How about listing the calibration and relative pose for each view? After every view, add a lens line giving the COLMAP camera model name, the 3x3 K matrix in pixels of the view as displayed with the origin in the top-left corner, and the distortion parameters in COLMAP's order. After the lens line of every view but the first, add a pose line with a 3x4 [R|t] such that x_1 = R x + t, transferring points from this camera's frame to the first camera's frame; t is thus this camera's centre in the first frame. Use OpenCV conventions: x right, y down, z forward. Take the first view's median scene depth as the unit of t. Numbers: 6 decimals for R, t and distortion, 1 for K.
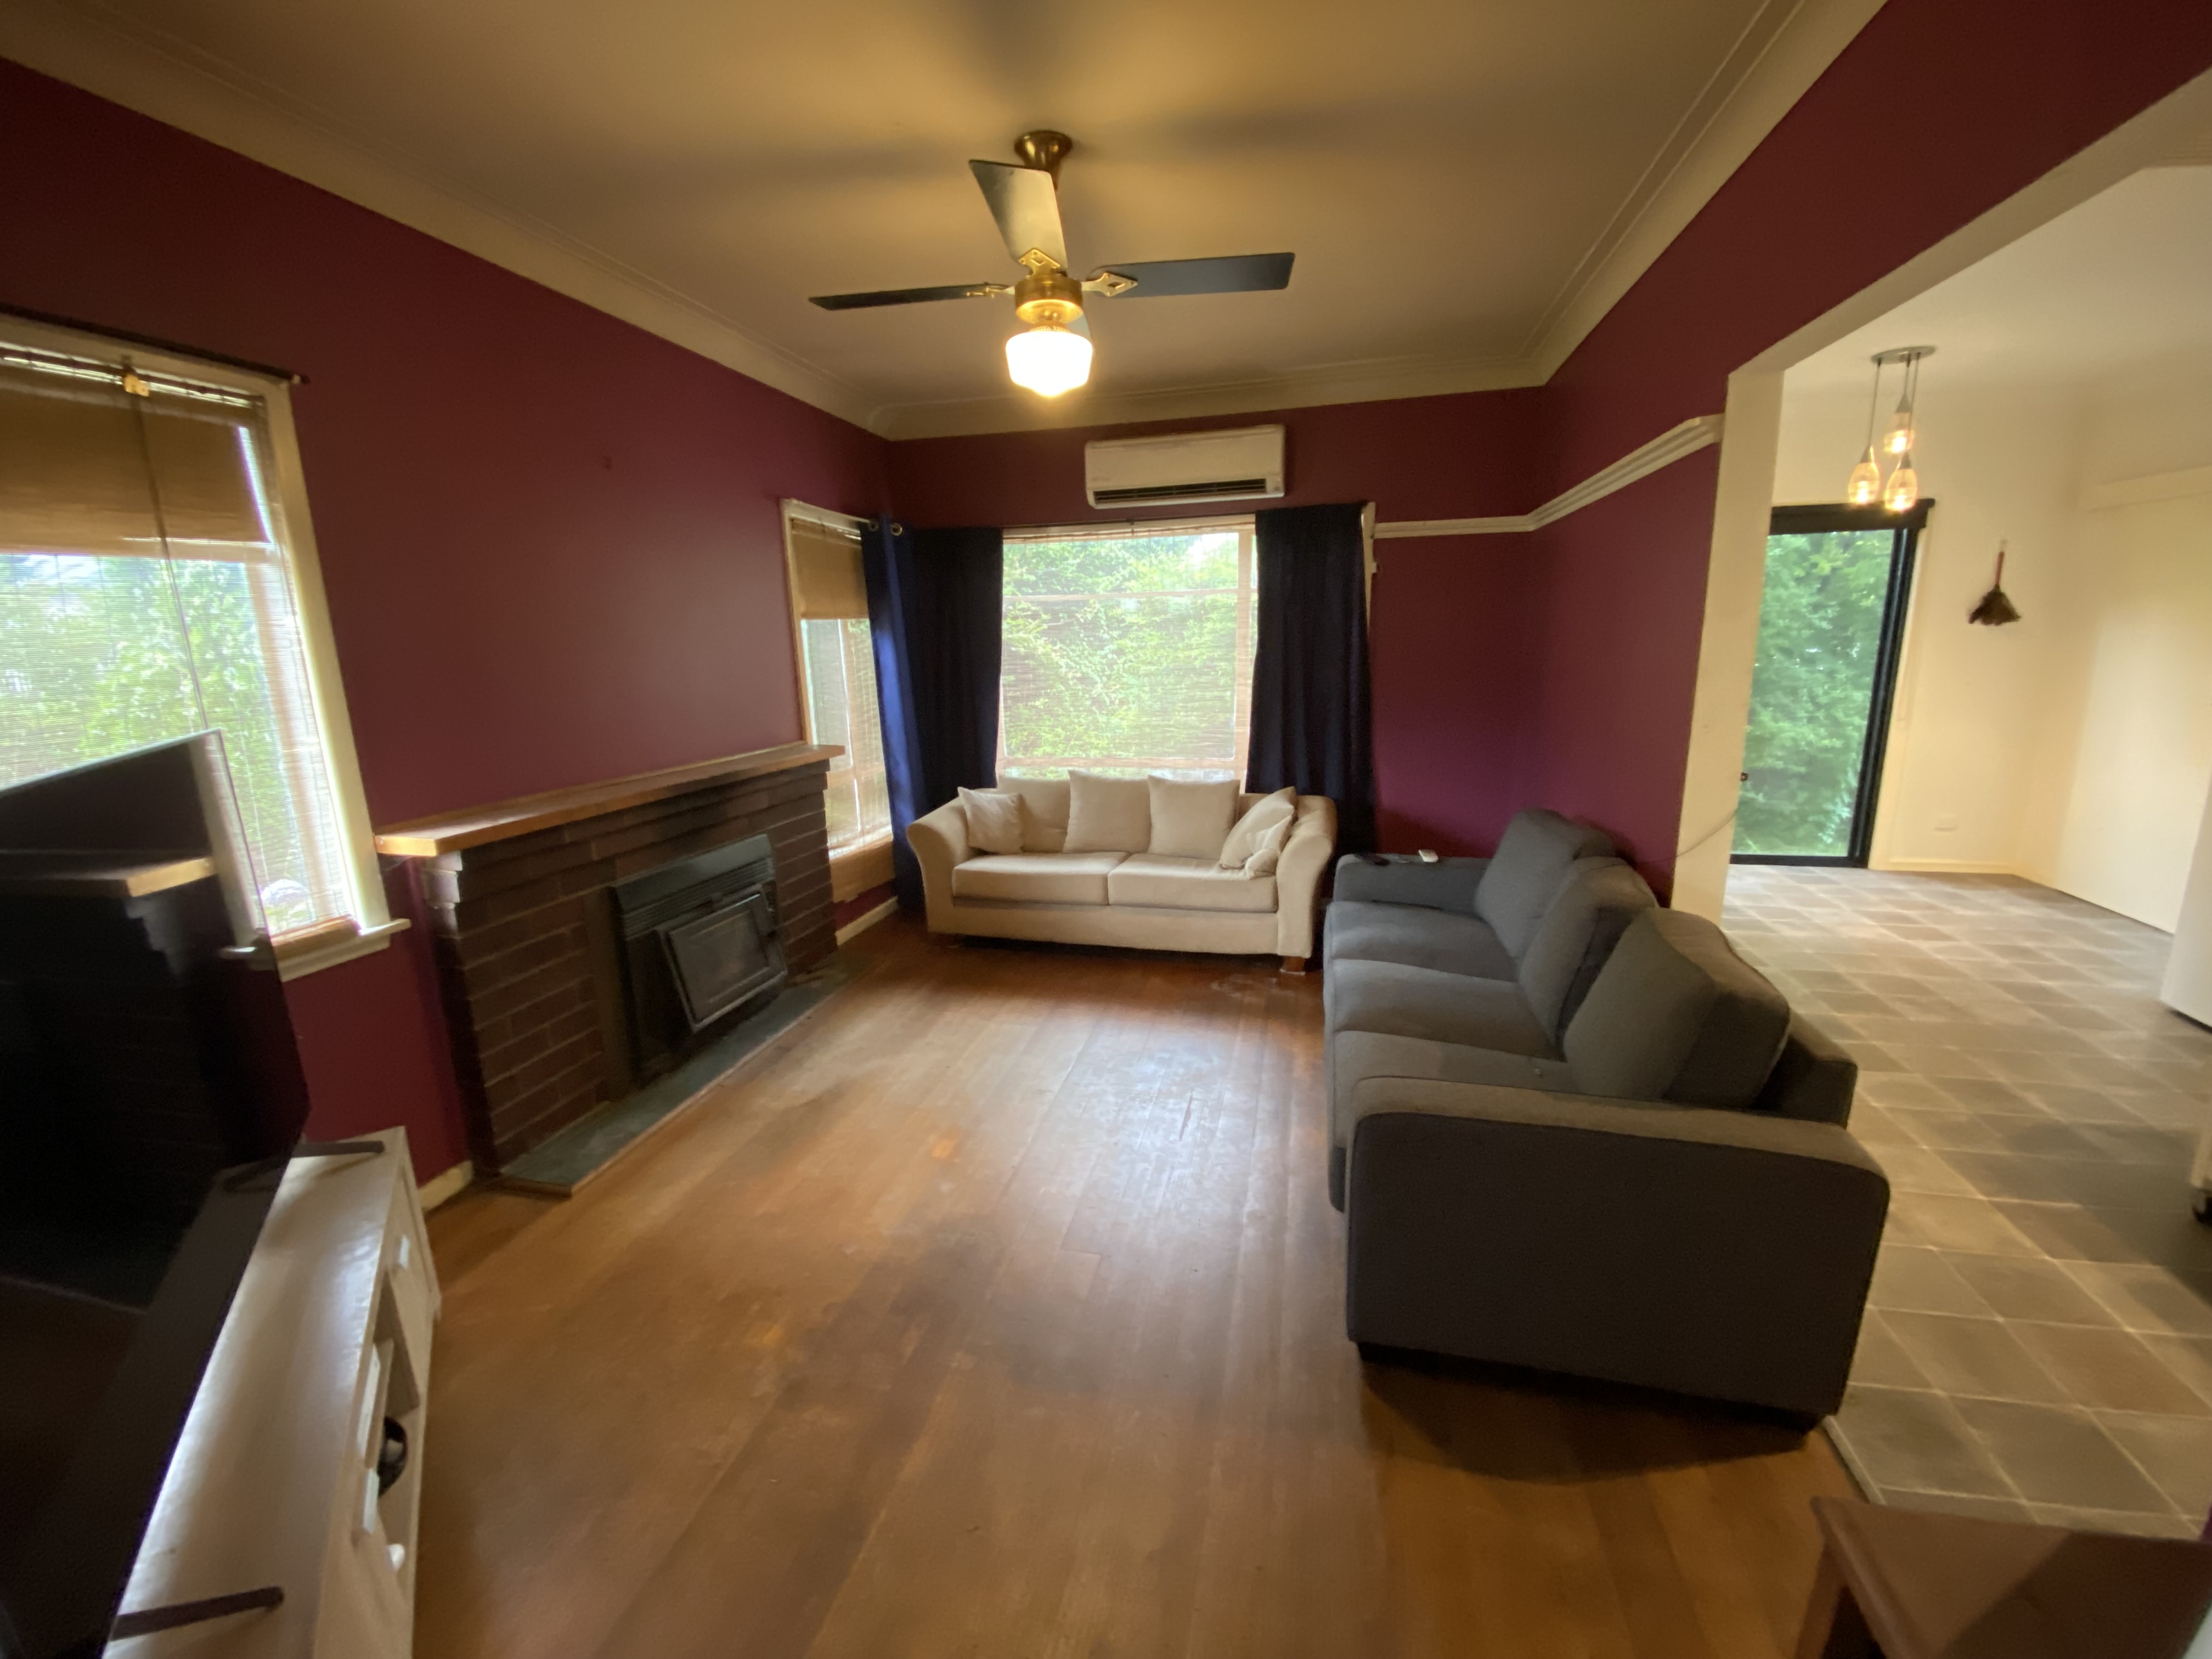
lens RADIAL K [[877.1, 0, 1106.0], [0, 877.1, 829.5], [0, 0, 1]] dist [-0.000423, -0.007446]
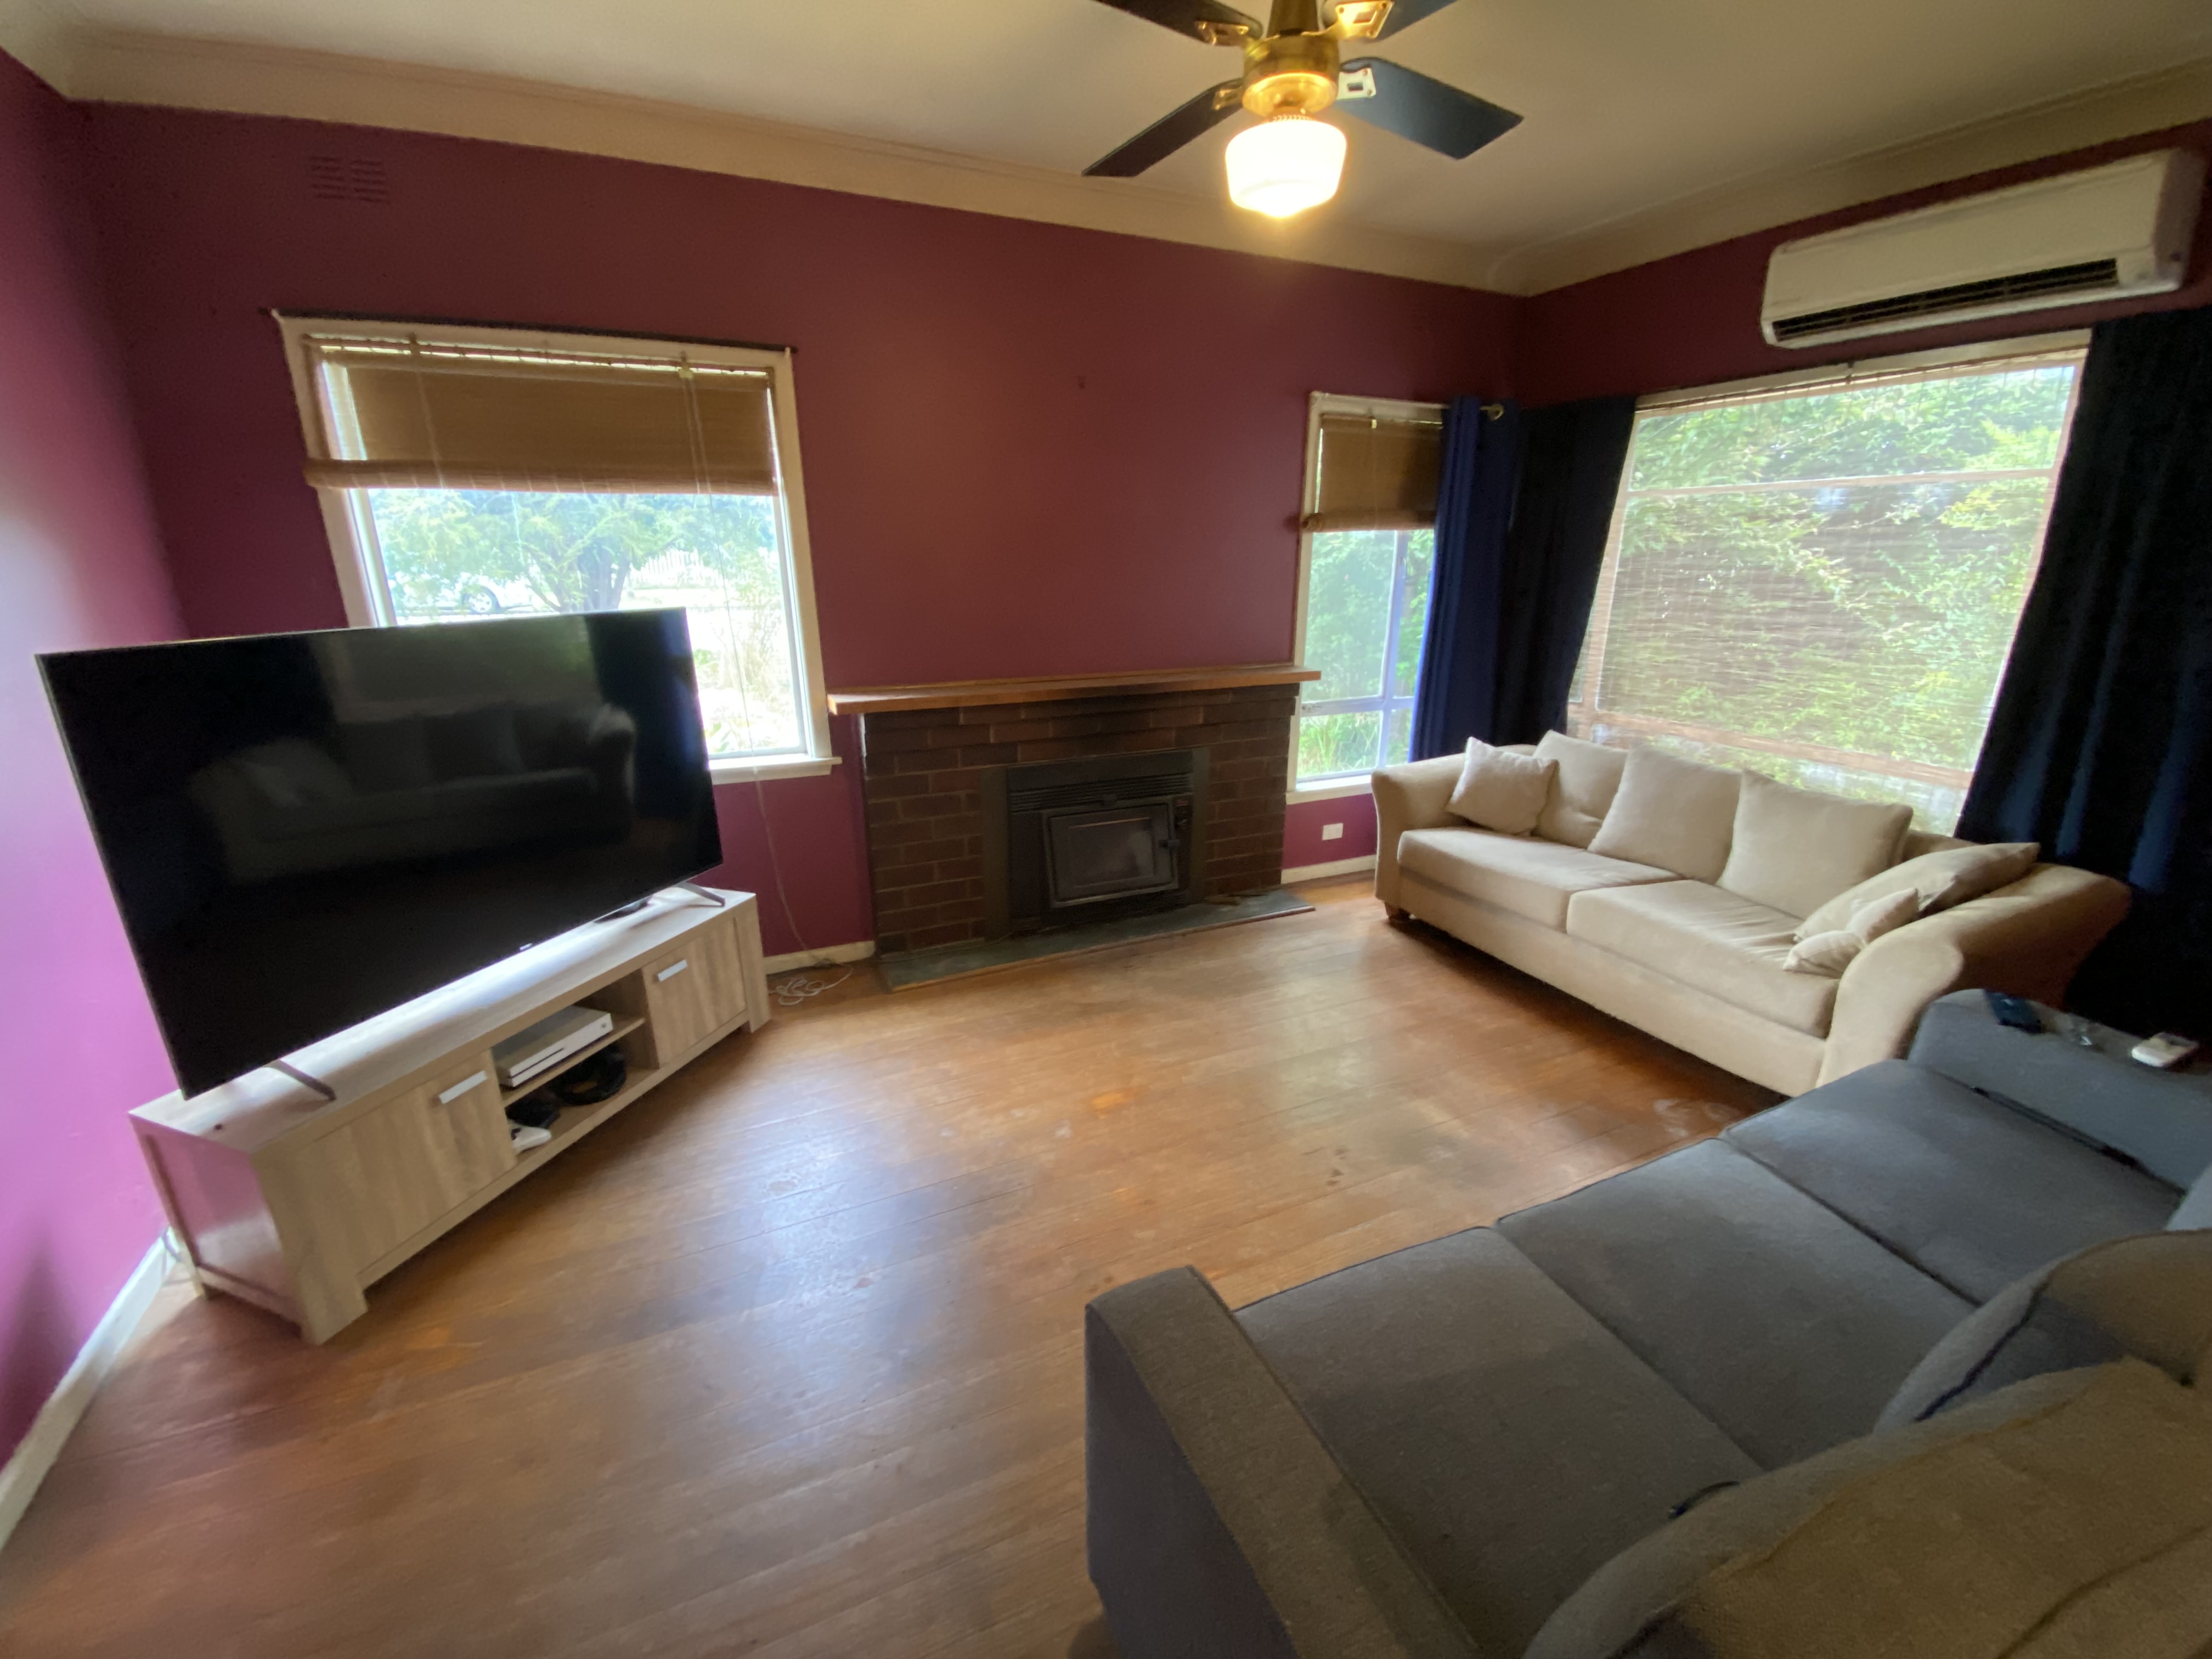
lens RADIAL K [[884.7, 0, 1106.0], [0, 884.7, 829.5], [0, 0, 1]] dist [0.045658, -0.028104]
pose [[0.633200, 0.251461, -0.732000, 0.293179], [-0.175842, 0.967758, 0.180342, -0.064953], [0.753749, 0.014524, 0.657002, 0.225672]]
